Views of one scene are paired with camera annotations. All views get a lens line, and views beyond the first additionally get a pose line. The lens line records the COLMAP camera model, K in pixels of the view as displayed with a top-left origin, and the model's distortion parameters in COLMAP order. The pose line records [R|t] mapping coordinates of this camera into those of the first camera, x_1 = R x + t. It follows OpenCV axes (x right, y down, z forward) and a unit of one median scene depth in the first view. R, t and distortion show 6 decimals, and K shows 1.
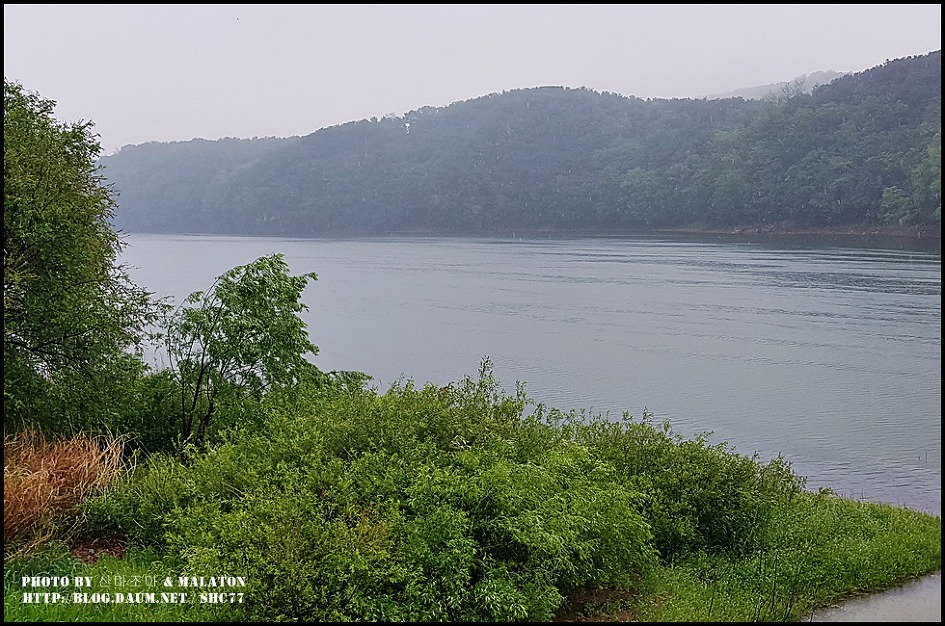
lens RADIAL K [[1177.4, 0, 472.5], [0, 1177.4, 313.0], [0, 0, 1]] dist [0.050574, -0.010876]
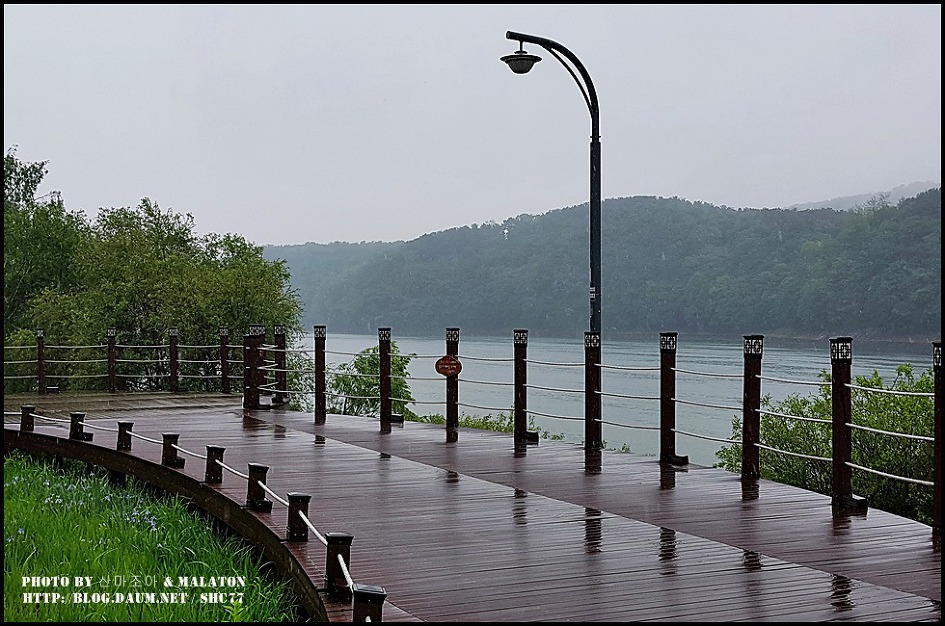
lens RADIAL K [[1177.4, 0, 472.5], [0, 1177.4, 313.0], [0, 0, 1]] dist [0.050574, -0.010876]
pose [[0.996263, 0.016192, -0.084842, 0.017668], [-0.023415, 0.996119, -0.084842, 0.010135], [0.083139, 0.086511, 0.992776, -0.131882]]
